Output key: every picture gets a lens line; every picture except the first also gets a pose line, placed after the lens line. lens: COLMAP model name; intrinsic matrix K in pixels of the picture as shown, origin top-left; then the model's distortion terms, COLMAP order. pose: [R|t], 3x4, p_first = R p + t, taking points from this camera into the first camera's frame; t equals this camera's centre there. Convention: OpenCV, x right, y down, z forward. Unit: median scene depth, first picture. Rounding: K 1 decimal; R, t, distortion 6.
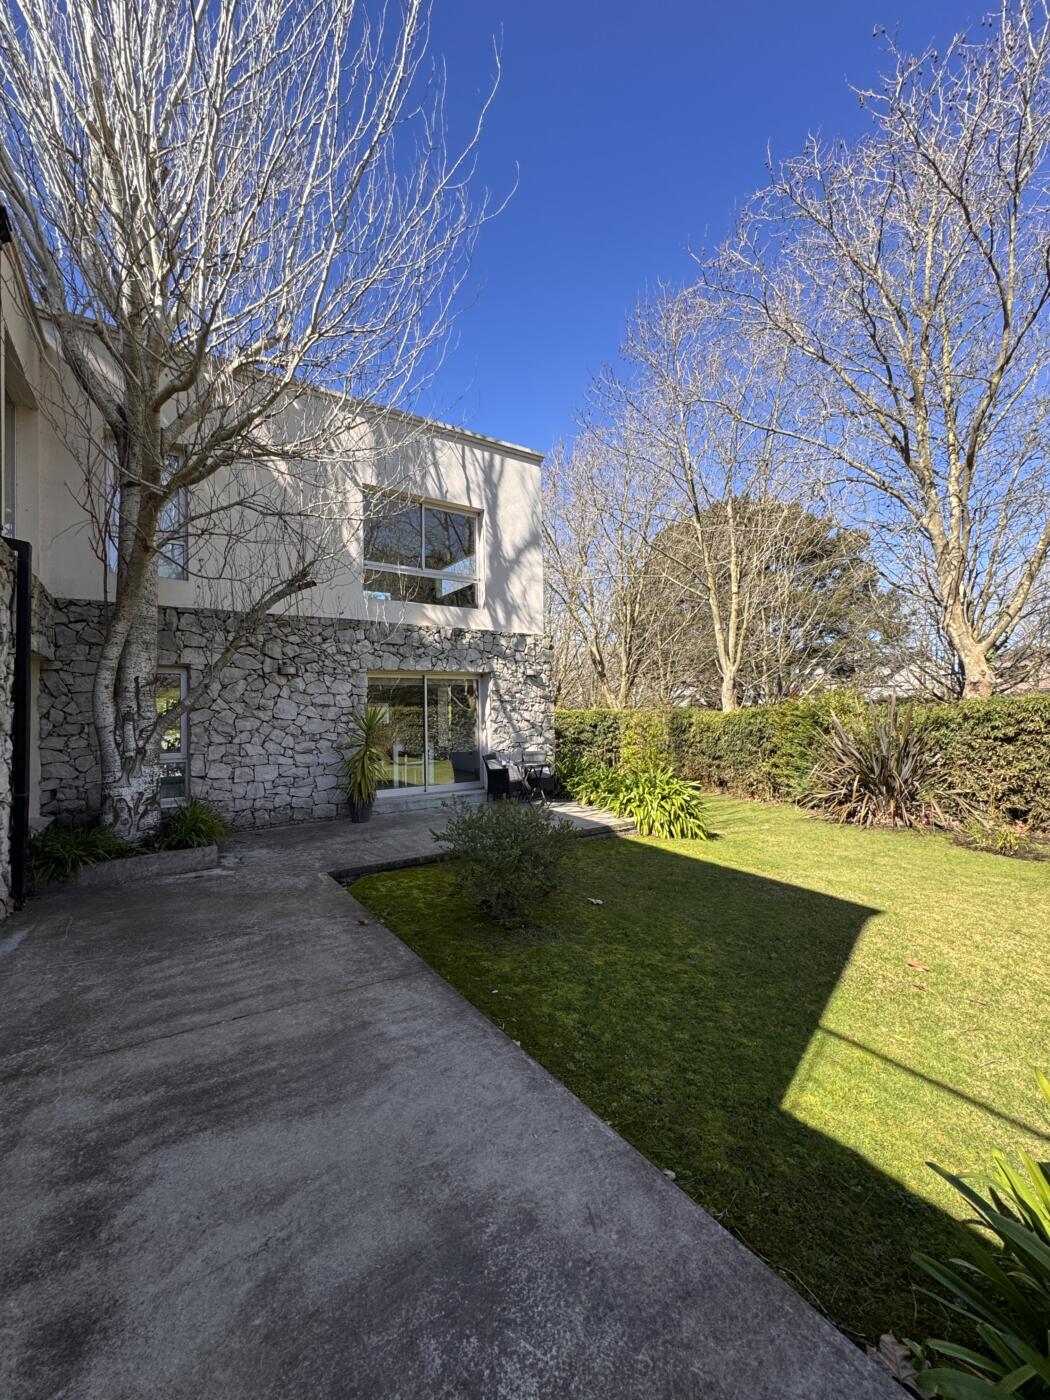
lens RADIAL K [[558.5, 0, 526.4], [0, 558.5, 700.4], [0, 0, 1]] dist [-0.003917, 0.001197]
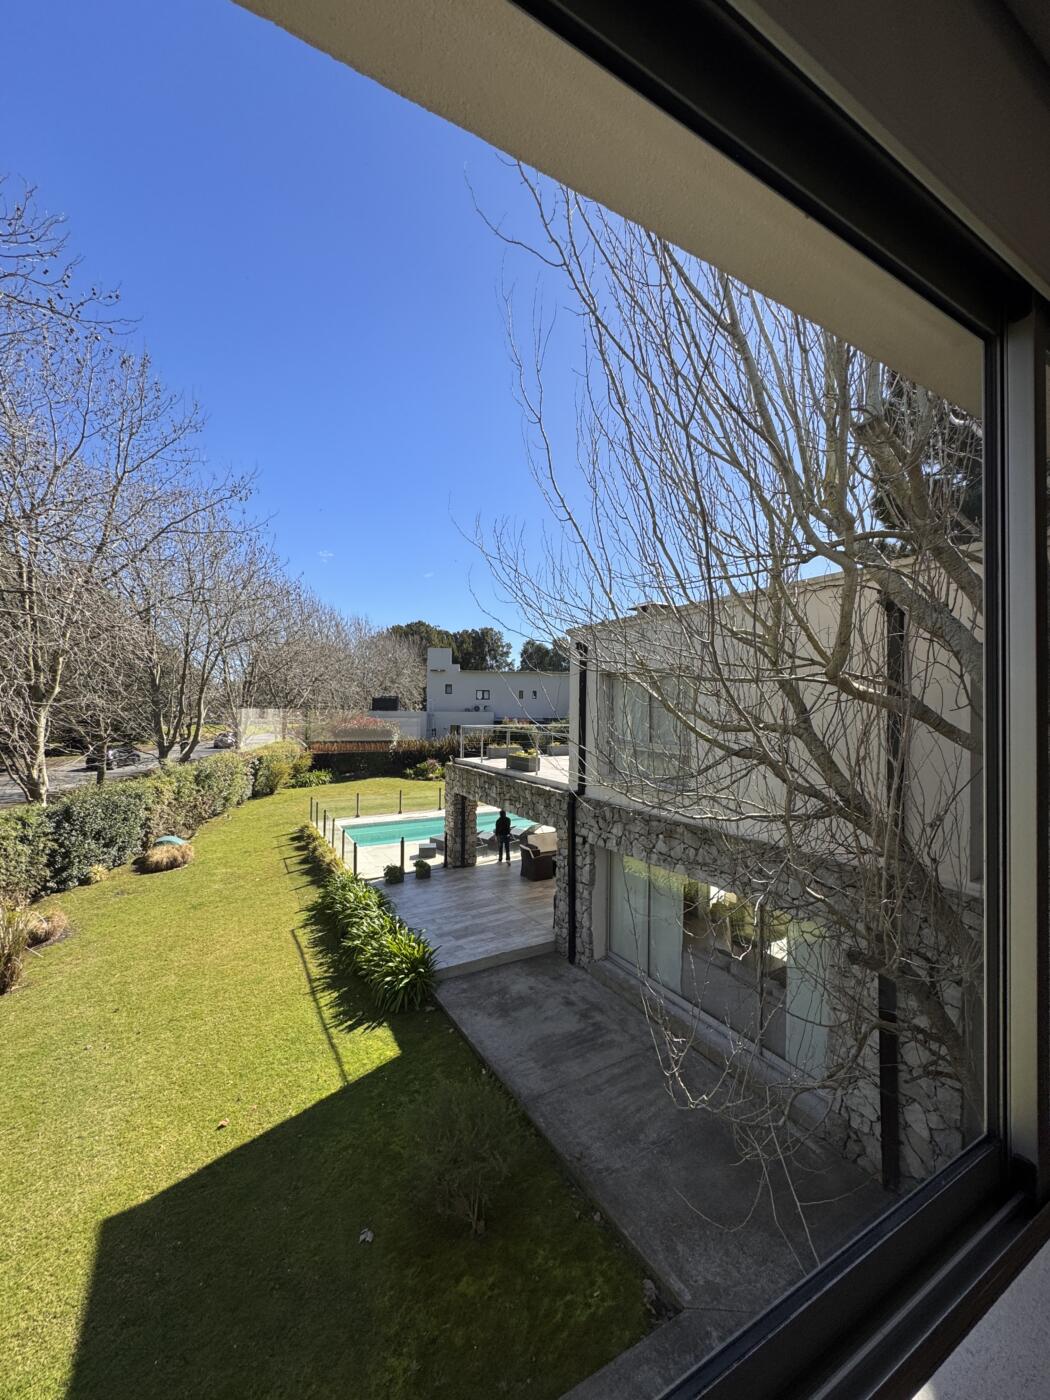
lens RADIAL K [[558.5, 0, 528.0], [0, 558.5, 699.7], [0, 0, 1]] dist [-0.003917, 0.001197]
pose [[-0.997926, 0.002834, 0.064303, -0.170199], [0.000862, 0.999529, -0.030674, -0.438682], [-0.064359, -0.030555, -0.997459, 1.631605]]
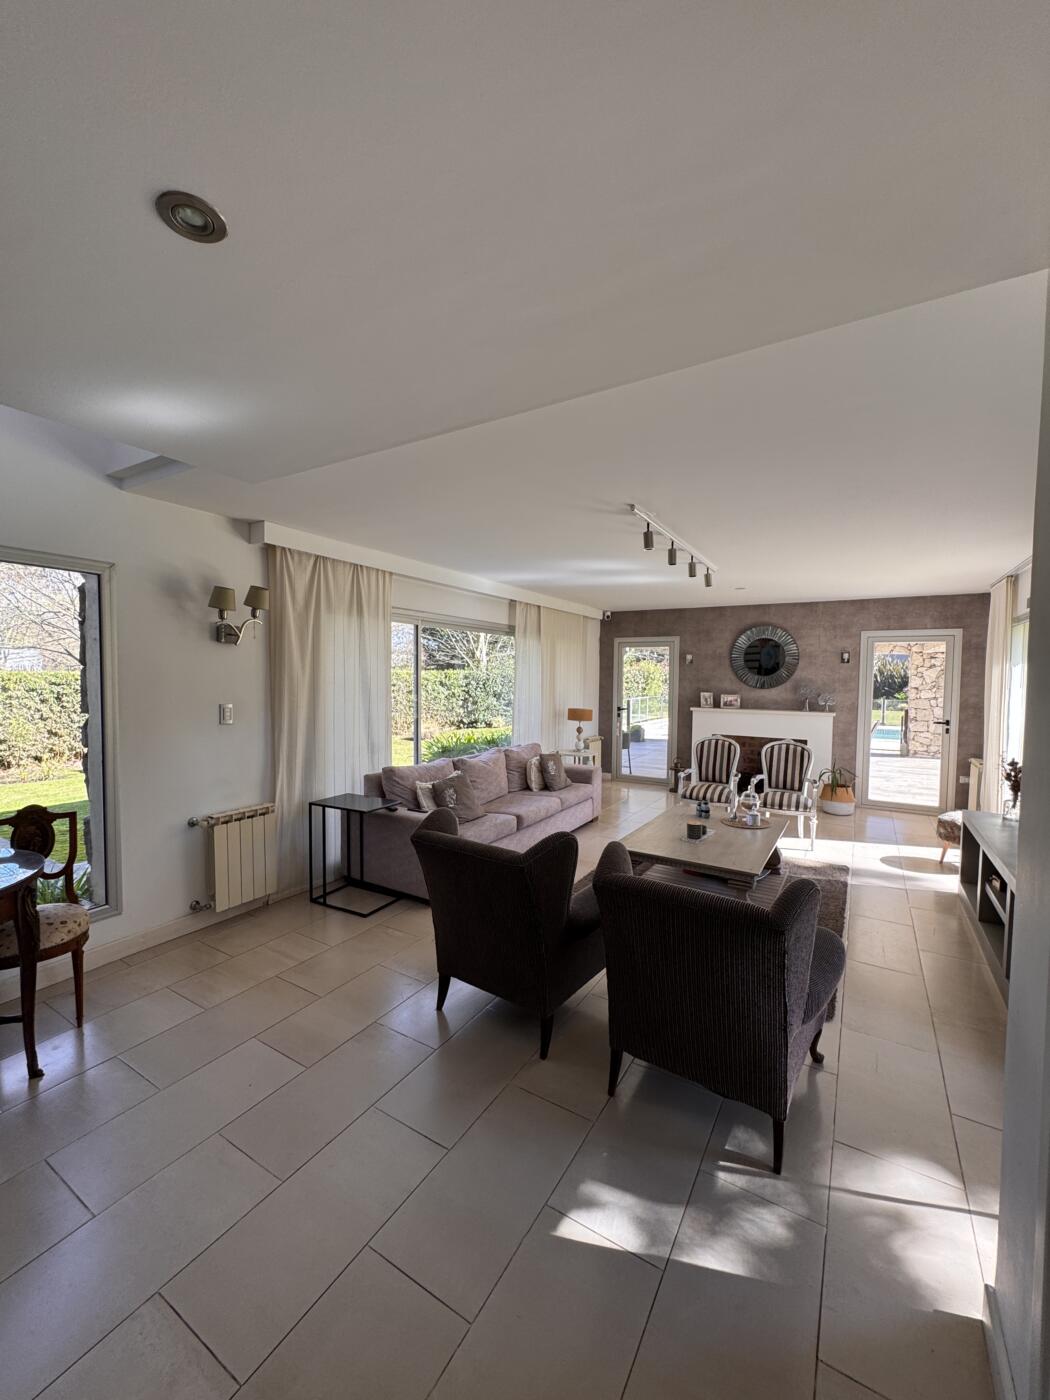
lens RADIAL K [[558.5, 0, 526.6], [0, 558.5, 701.0], [0, 0, 1]] dist [-0.003917, 0.001197]
pose [[-0.433684, -0.030793, 0.900539, -1.325381], [-0.017696, 0.999514, 0.025655, 0.009974], [-0.900891, -0.004809, -0.434019, 0.669134]]
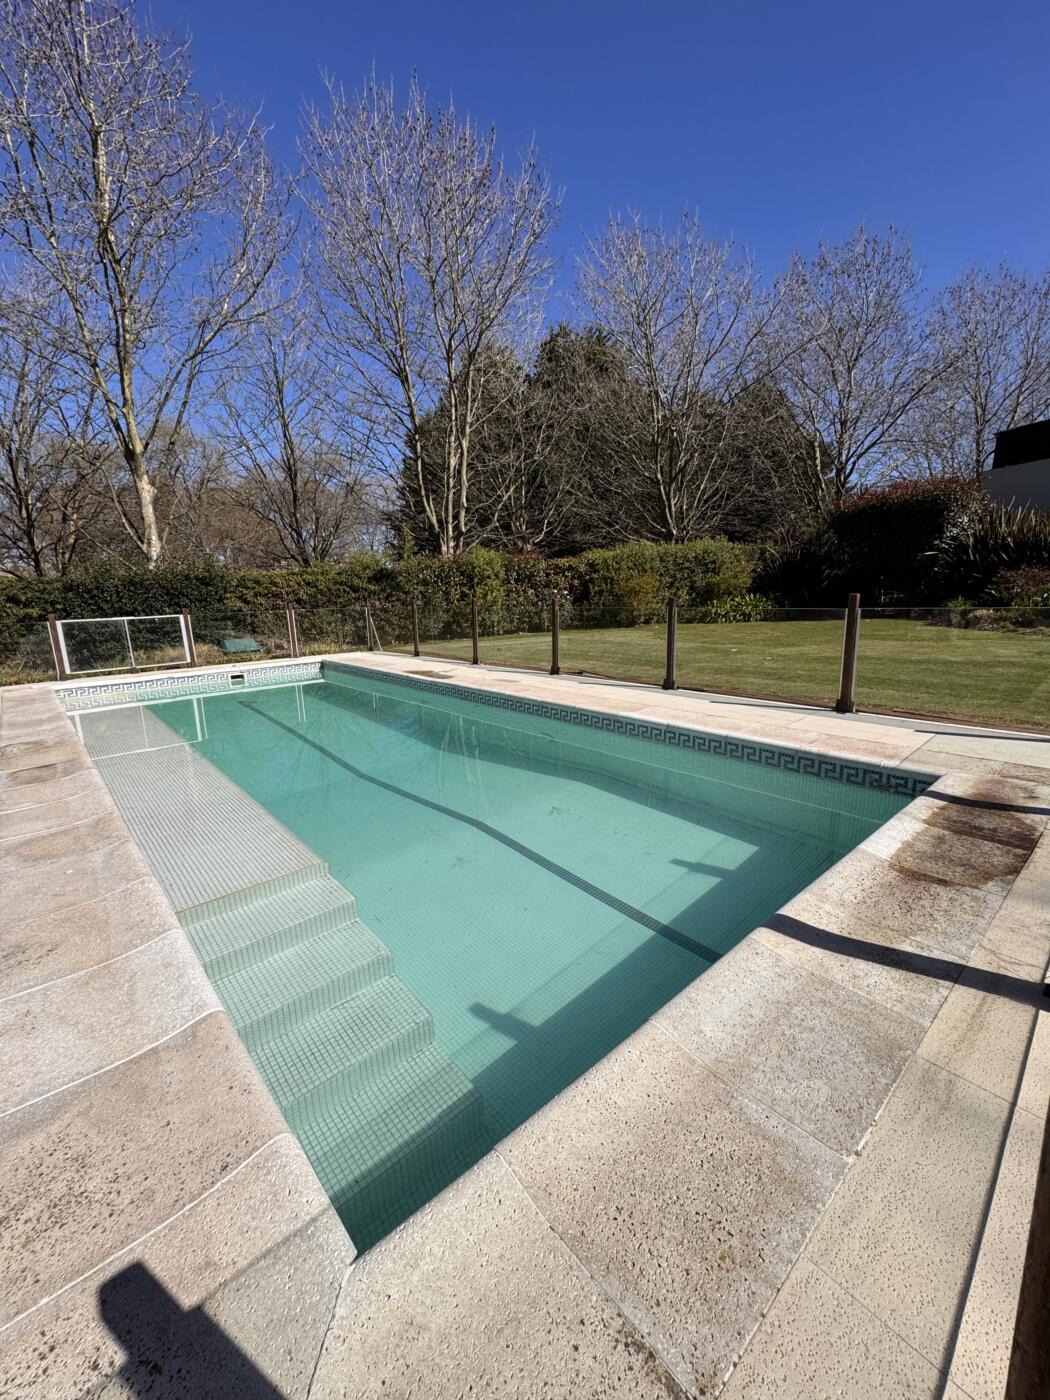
lens RADIAL K [[558.5, 0, 528.9], [0, 558.5, 698.7], [0, 0, 1]] dist [-0.003917, 0.001197]
pose [[-0.144468, -0.176981, 0.973554, -0.437049], [0.016403, 0.983312, 0.181189, 0.021023], [-0.989374, 0.042145, -0.139154, -1.816593]]
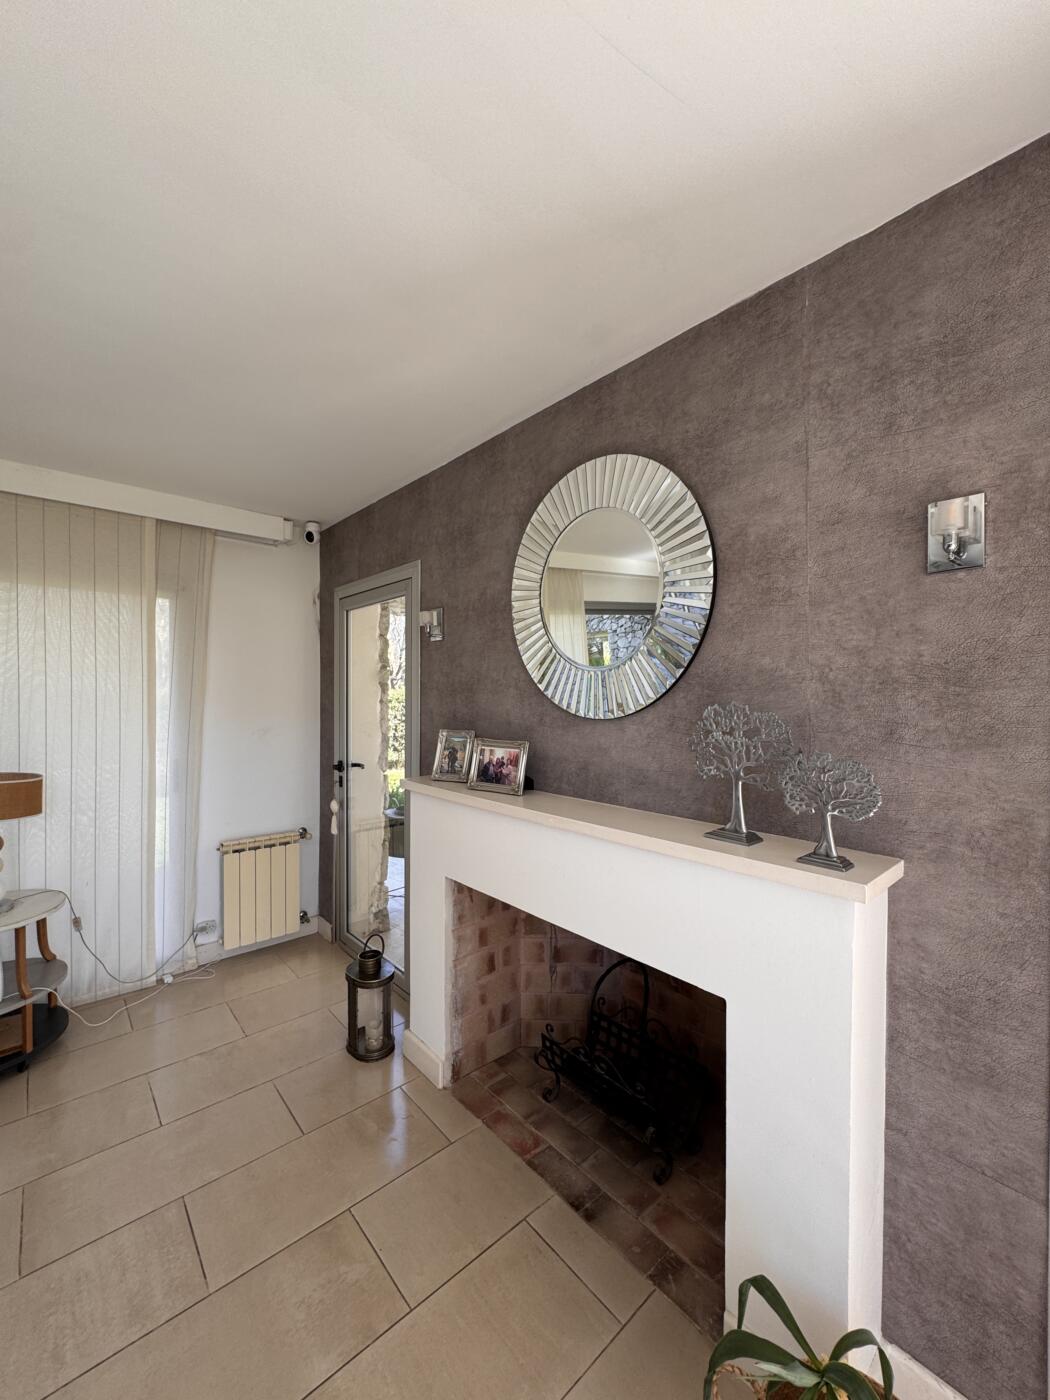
lens RADIAL K [[558.5, 0, 515.8], [0, 558.5, 693.1], [0, 0, 1]] dist [-0.003917, 0.001197]
pose [[-0.120555, 0.003392, 0.992701, -1.236165], [-0.017404, 0.999833, -0.005530, 0.007245], [-0.992554, -0.017943, -0.120476, 0.529146]]
